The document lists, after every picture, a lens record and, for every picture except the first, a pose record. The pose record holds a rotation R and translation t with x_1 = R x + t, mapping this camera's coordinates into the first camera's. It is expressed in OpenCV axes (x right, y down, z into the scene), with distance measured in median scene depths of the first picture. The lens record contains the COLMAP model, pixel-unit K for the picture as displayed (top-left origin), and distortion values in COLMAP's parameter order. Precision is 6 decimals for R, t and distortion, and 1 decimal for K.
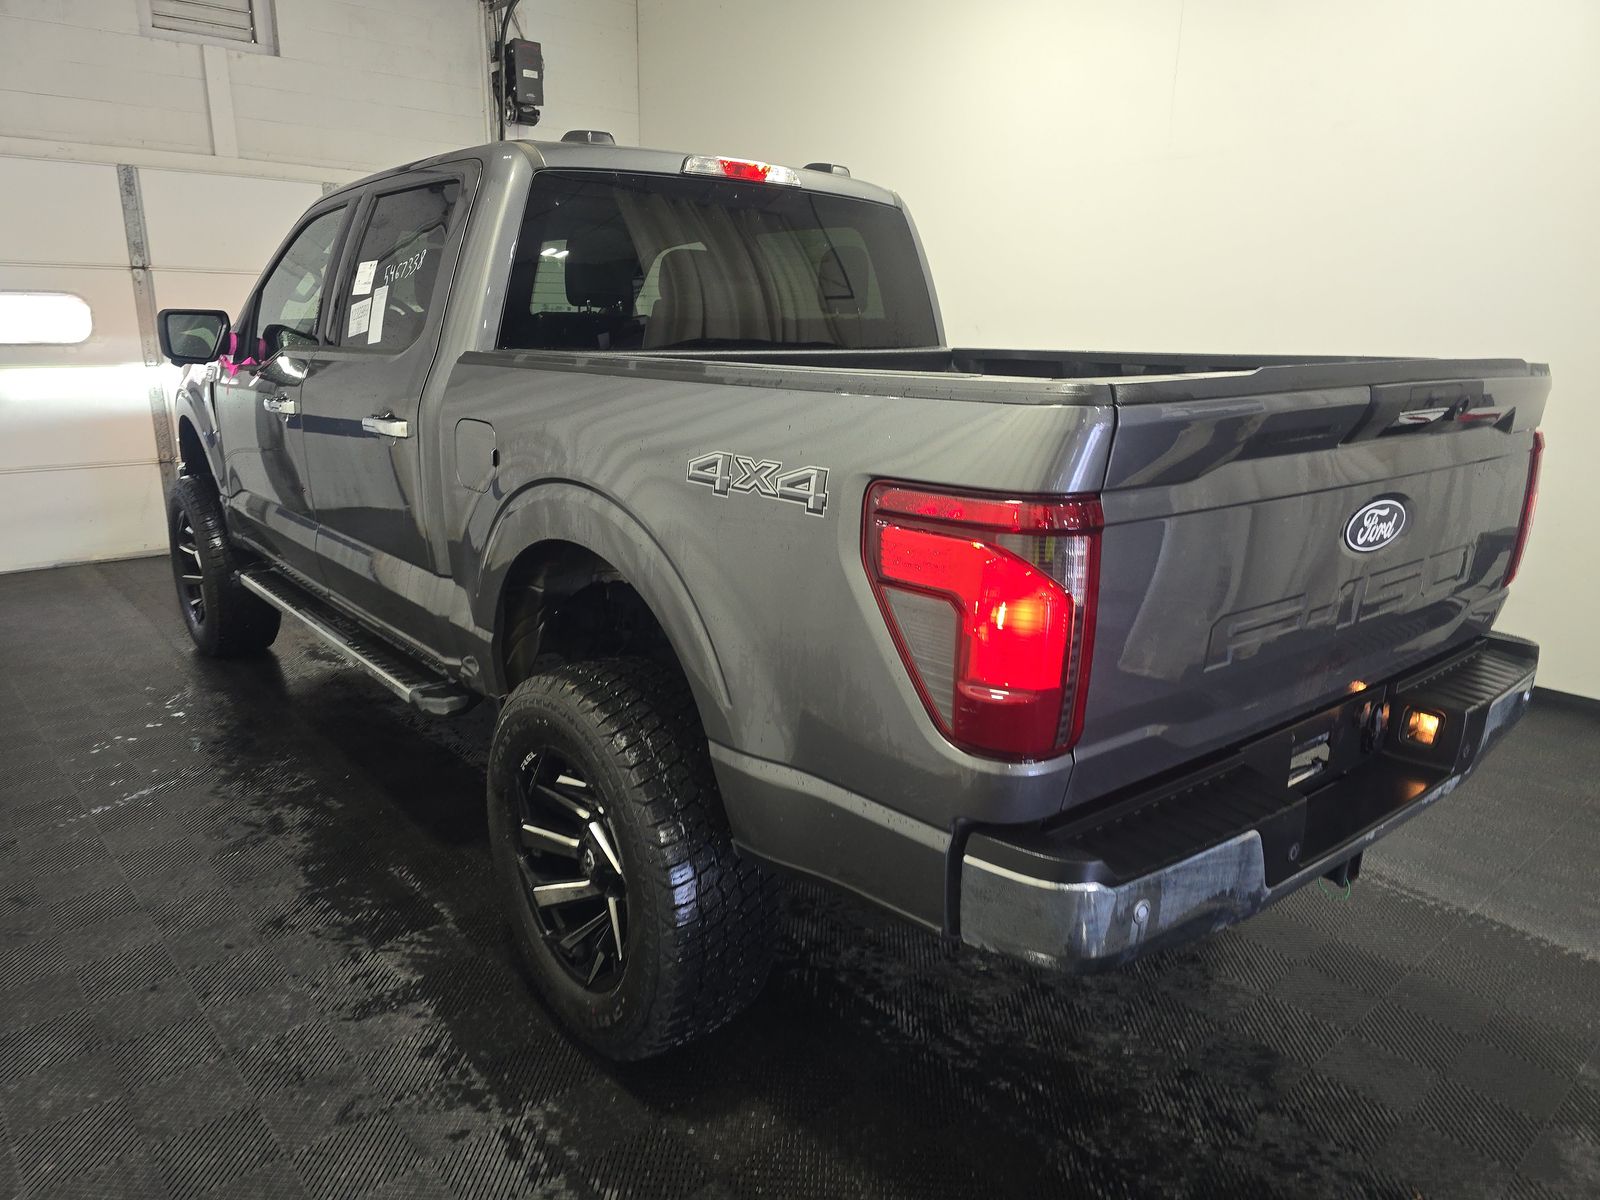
lens RADIAL K [[1060.1, 0, 791.9], [0, 1060.1, 602.5], [0, 0, 1]] dist [0.001342, -0.005823]
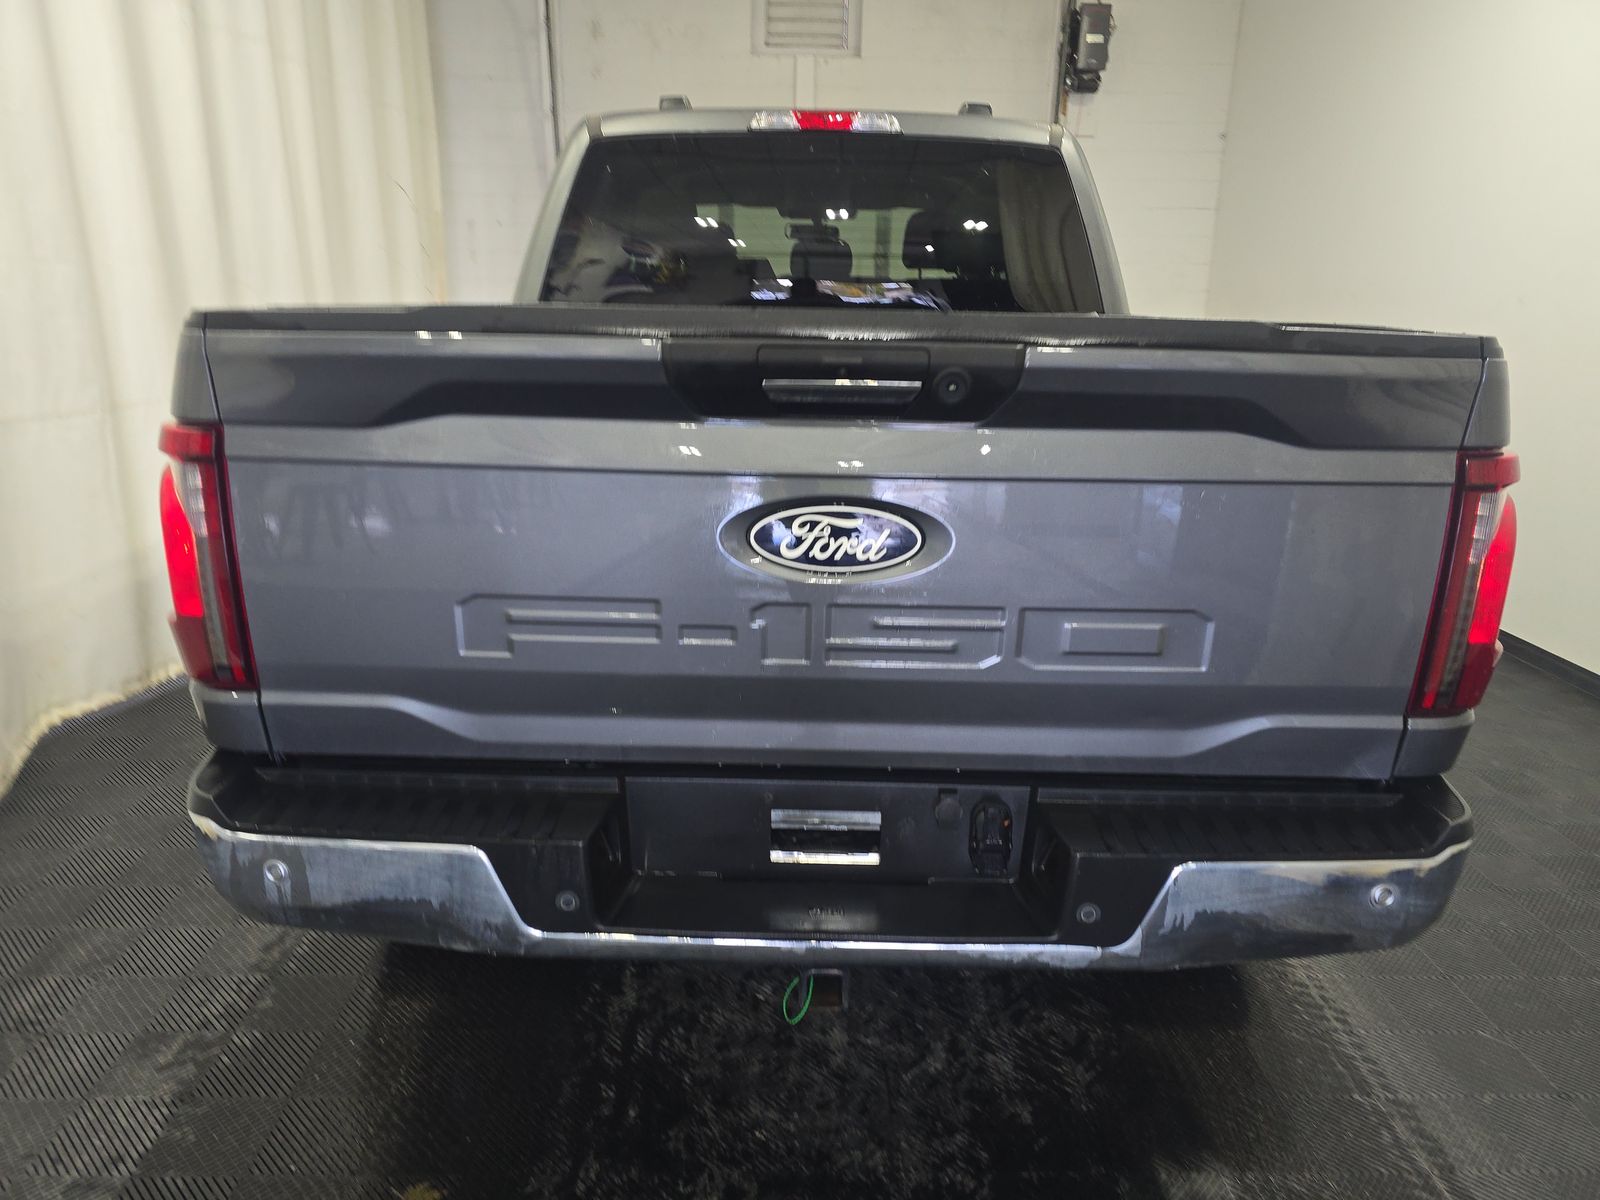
lens RADIAL K [[1060.1, 0, 791.9], [0, 1060.1, 602.5], [0, 0, 1]] dist [0.001342, -0.005823]
pose [[0.767485, 0.177544, -0.615991, 0.480483], [-0.168713, 0.982950, 0.073105, -0.037211], [0.618468, 0.047818, 0.784354, 0.203857]]
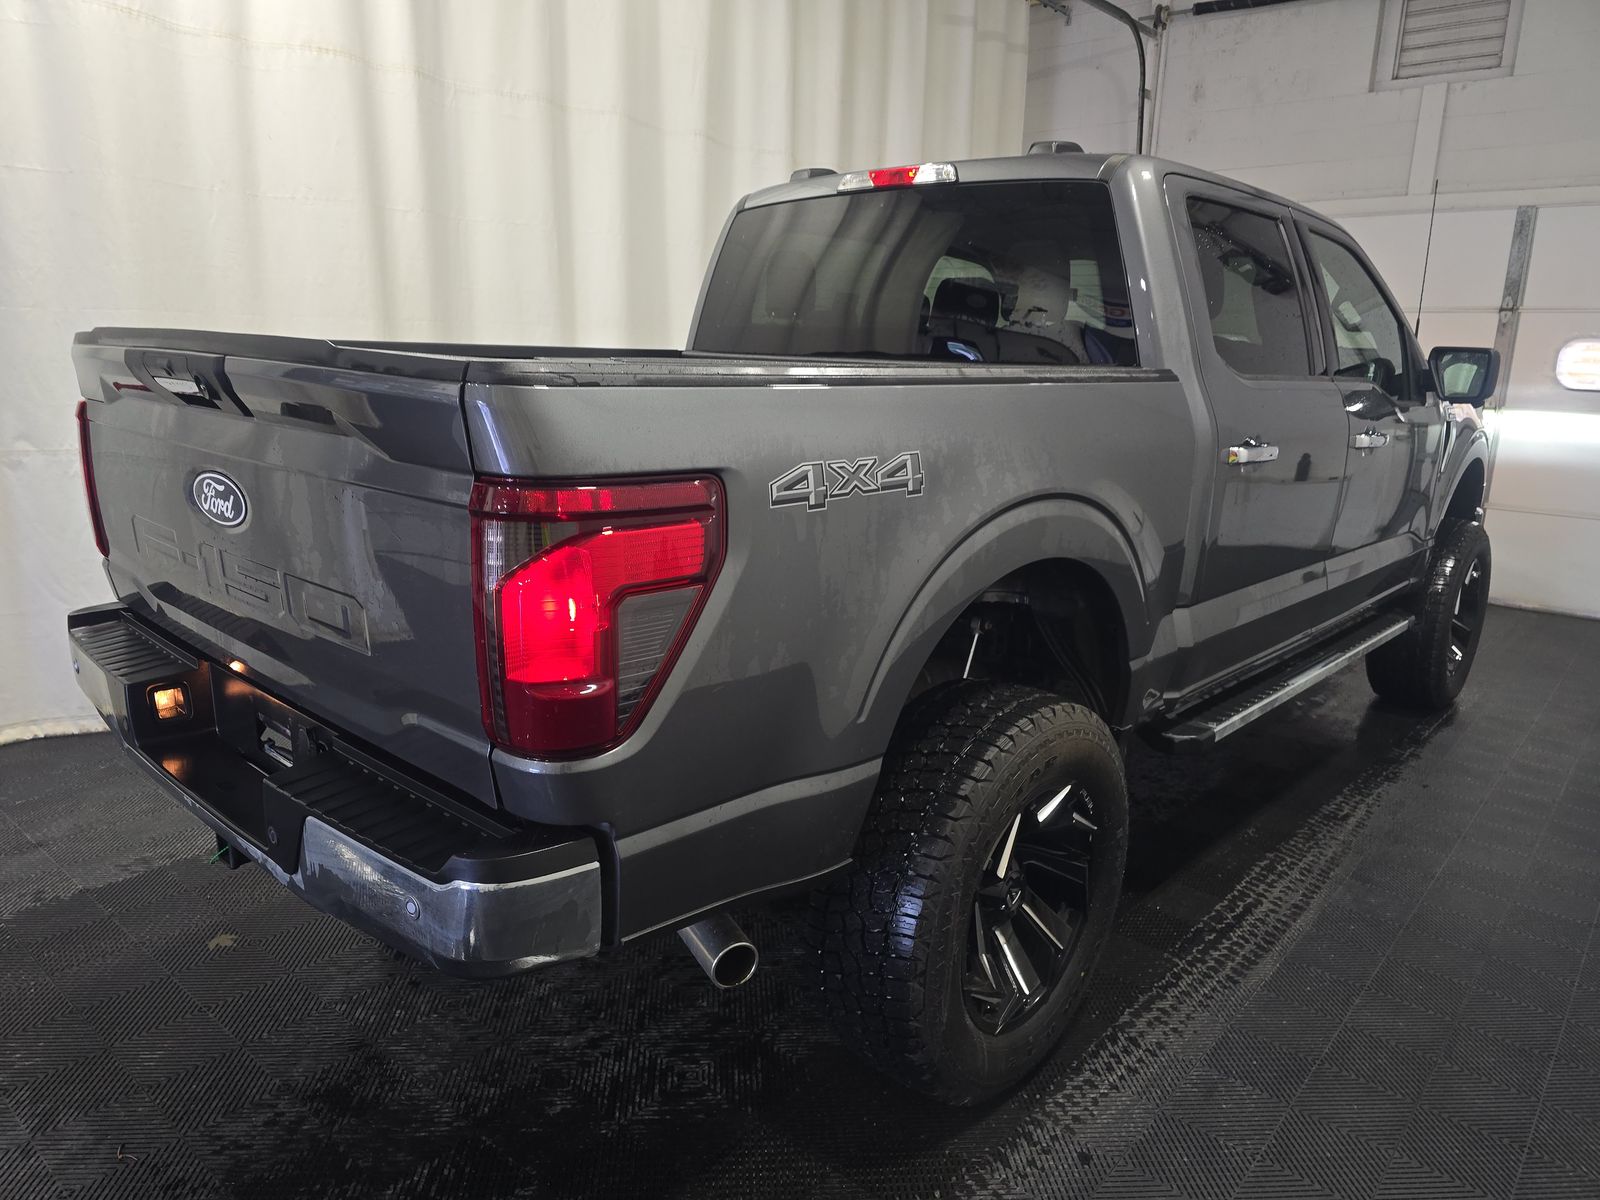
lens RADIAL K [[1060.1, 0, 791.9], [0, 1060.1, 602.5], [0, 0, 1]] dist [0.001342, -0.005823]
pose [[0.141130, 0.219602, -0.965328, 0.780611], [-0.272627, 0.946006, 0.175349, -0.144779], [0.951713, 0.238427, 0.193379, 0.650893]]
